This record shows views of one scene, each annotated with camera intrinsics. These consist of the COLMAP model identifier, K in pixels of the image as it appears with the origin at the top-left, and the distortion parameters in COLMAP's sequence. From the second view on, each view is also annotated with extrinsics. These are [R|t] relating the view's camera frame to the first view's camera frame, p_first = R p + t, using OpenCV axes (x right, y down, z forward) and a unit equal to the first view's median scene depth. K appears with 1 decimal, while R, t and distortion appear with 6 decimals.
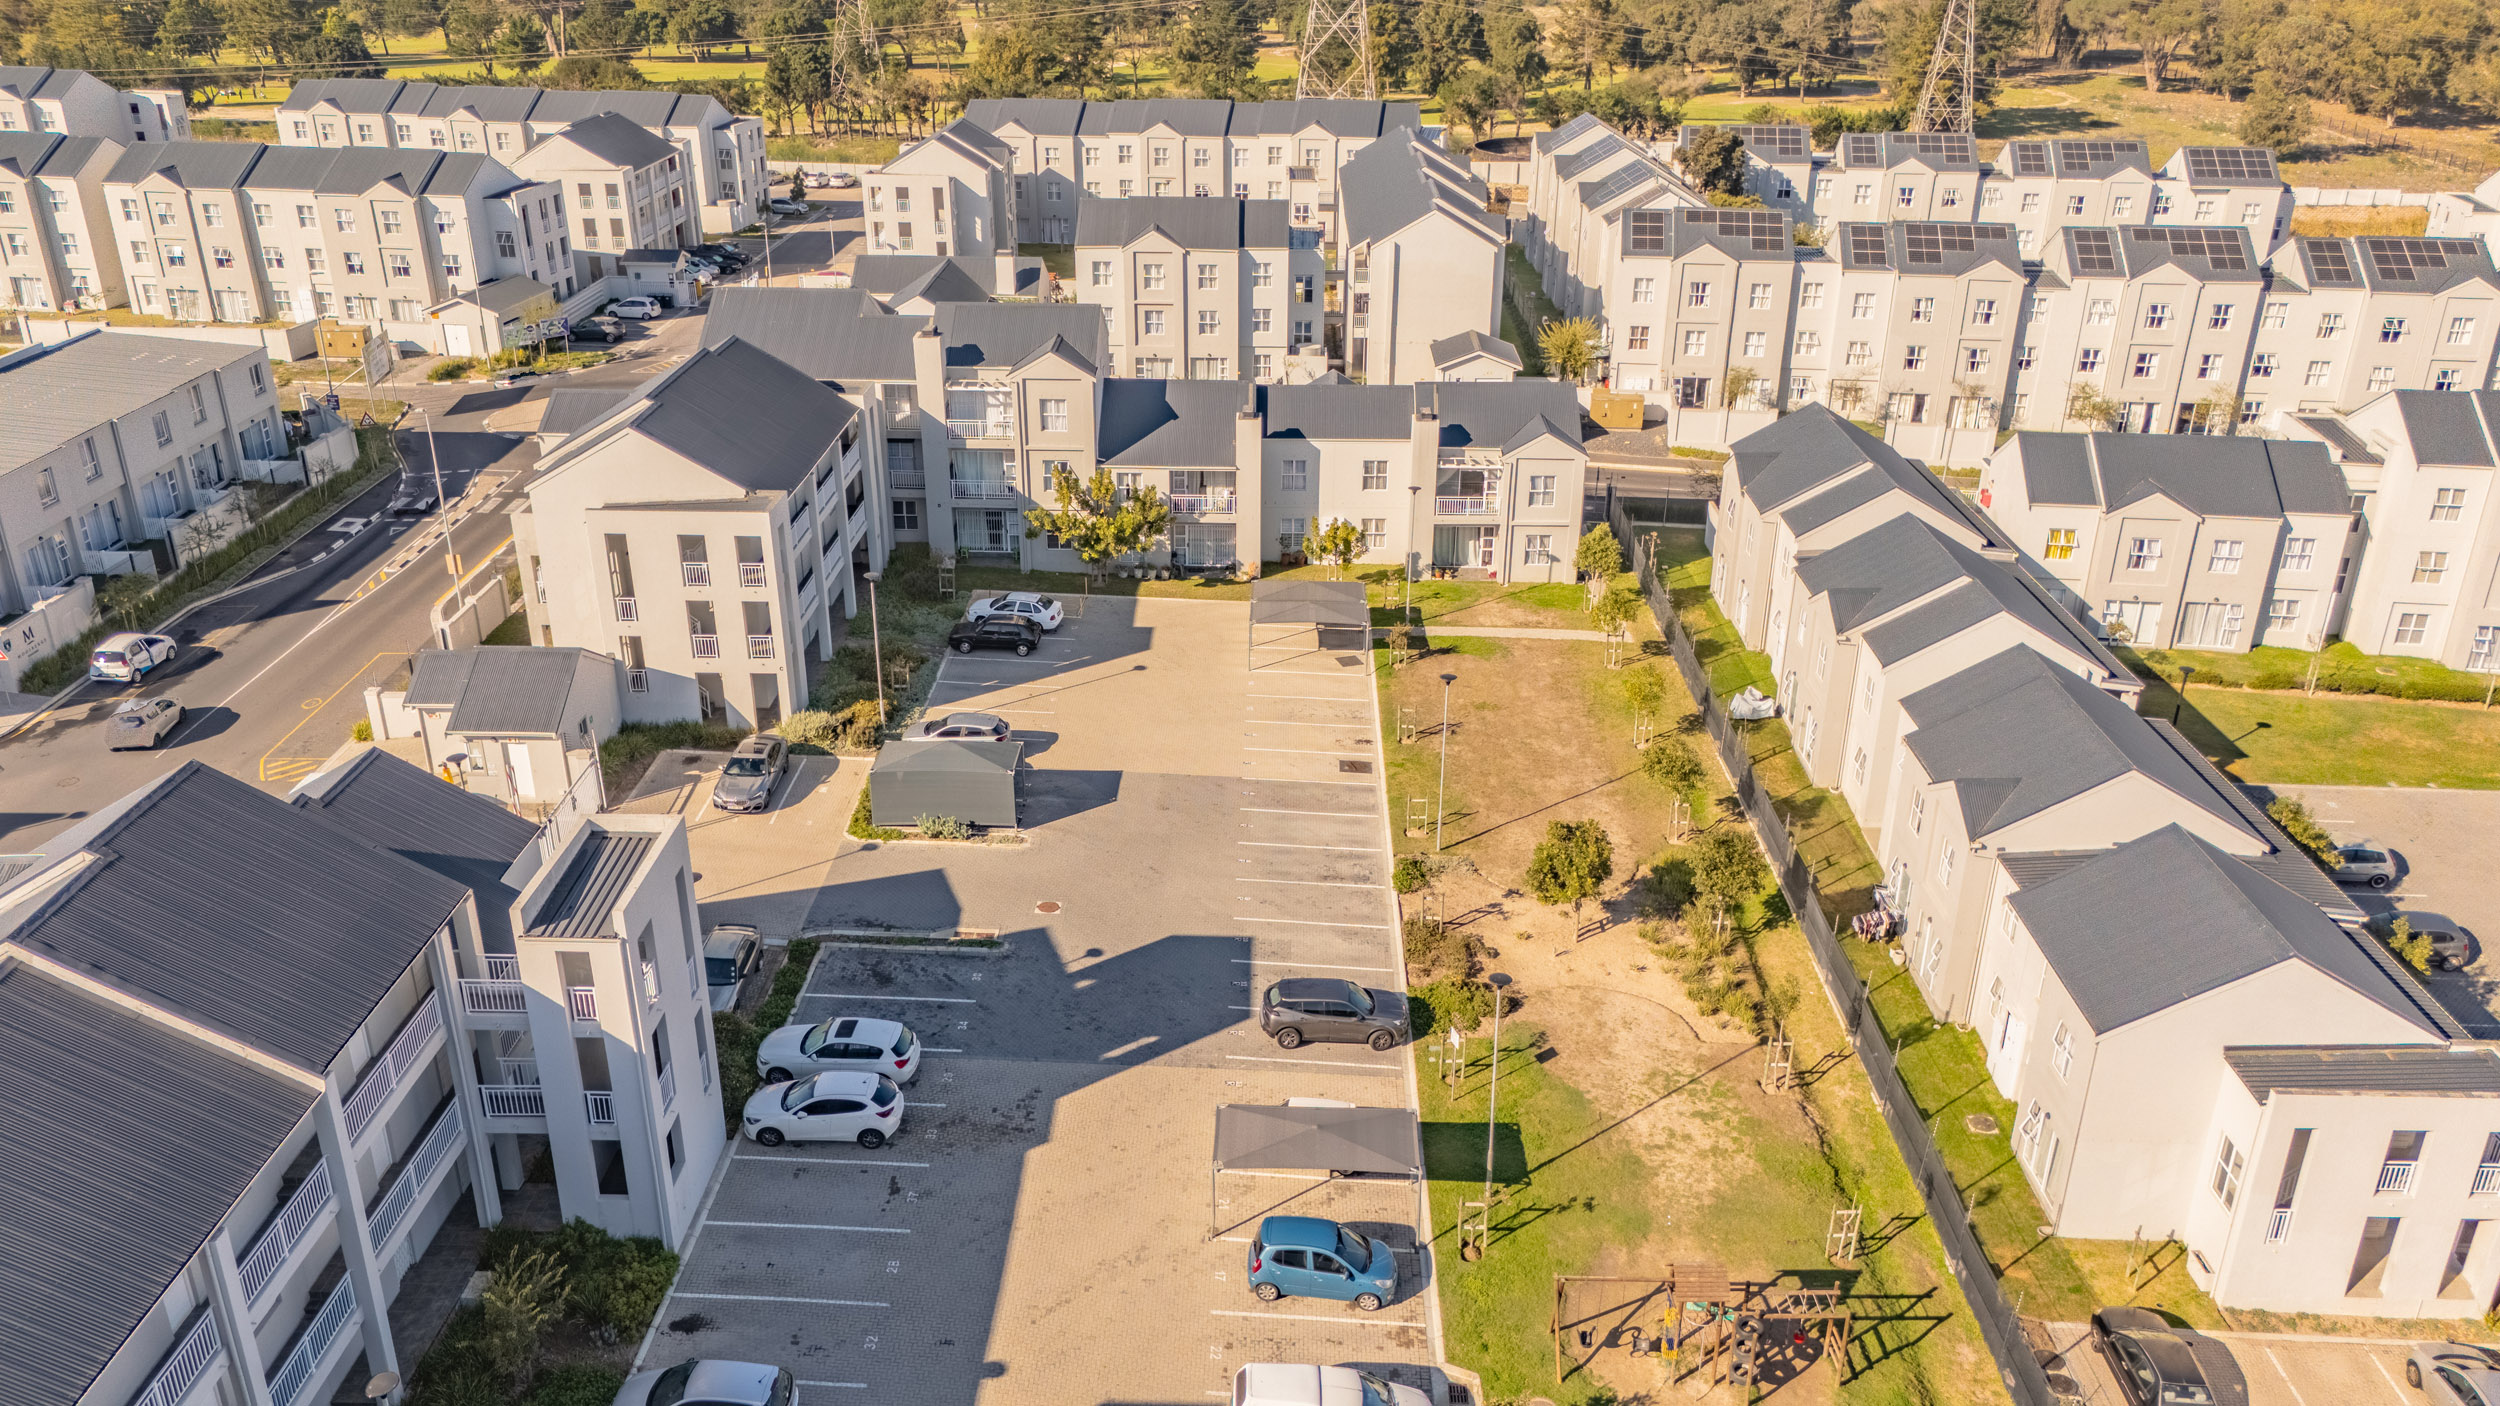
lens RADIAL K [[1856.1, 0, 1257.0], [0, 1856.1, 699.5], [0, 0, 1]] dist [0.090927, -0.112692]
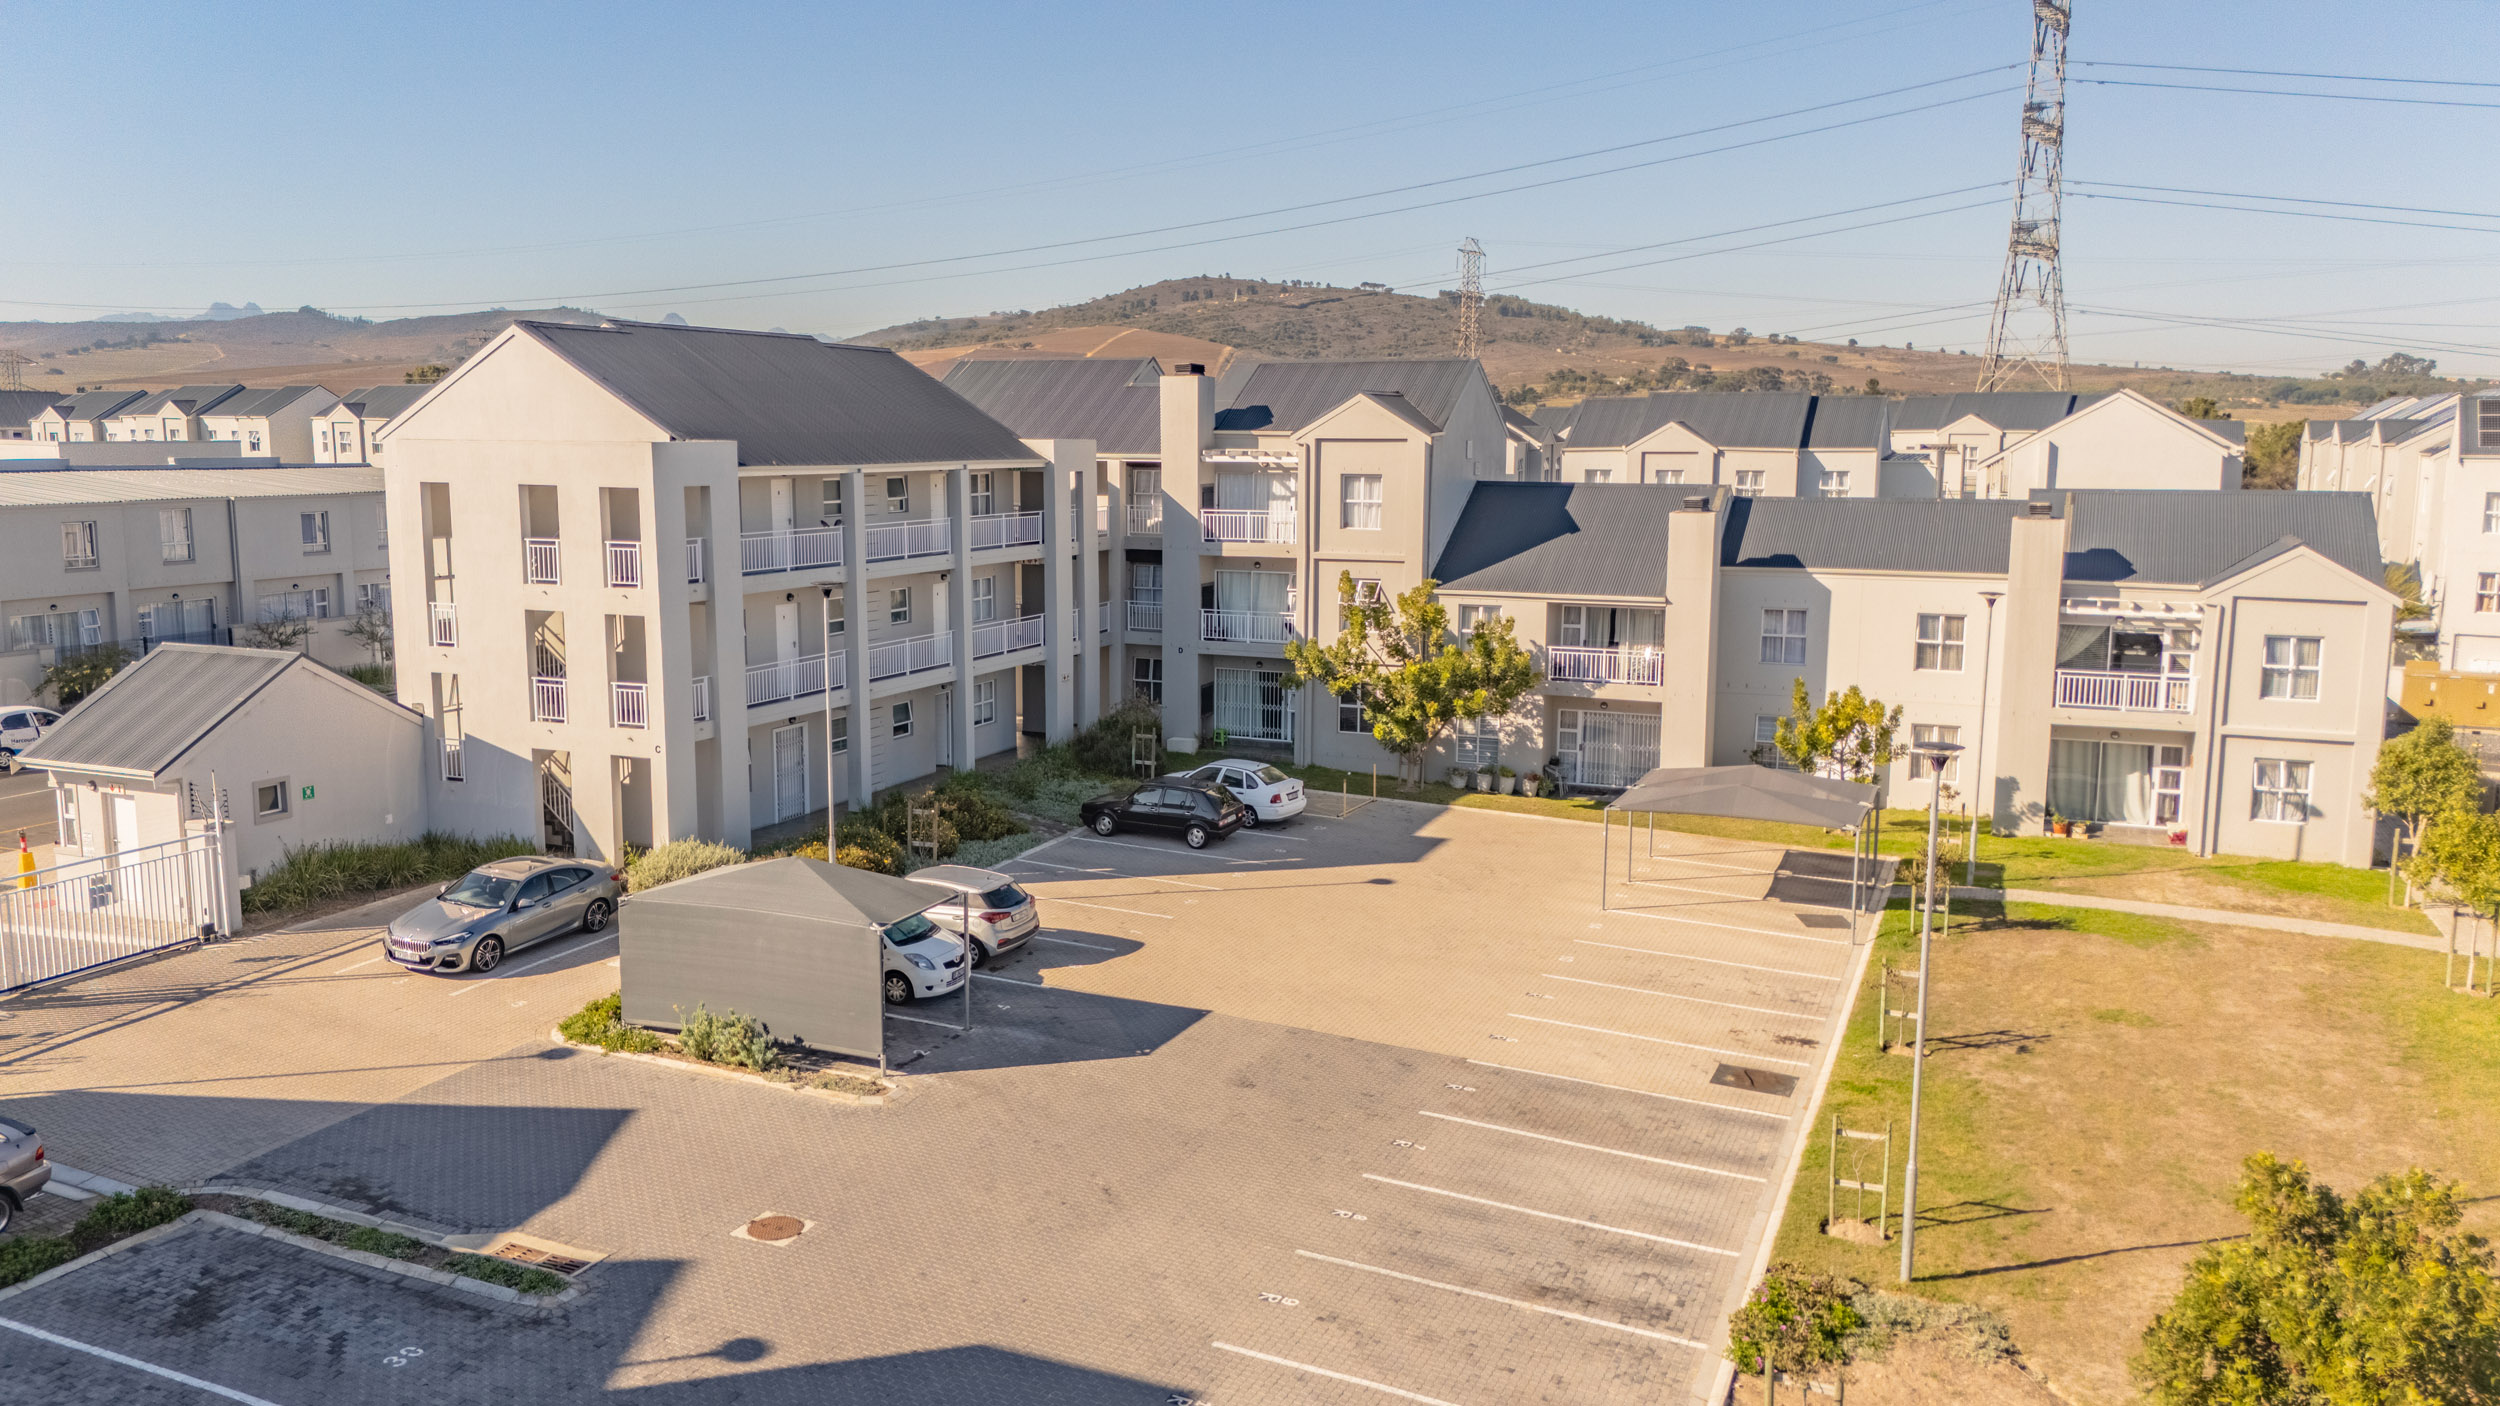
lens RADIAL K [[1856.1, 0, 1257.0], [0, 1856.1, 699.5], [0, 0, 1]] dist [0.090927, -0.112692]
pose [[0.929748, 0.051374, -0.364594, 0.080094], [-0.150058, 0.957121, -0.247796, 0.061365], [0.336231, 0.285098, 0.897590, 0.455607]]
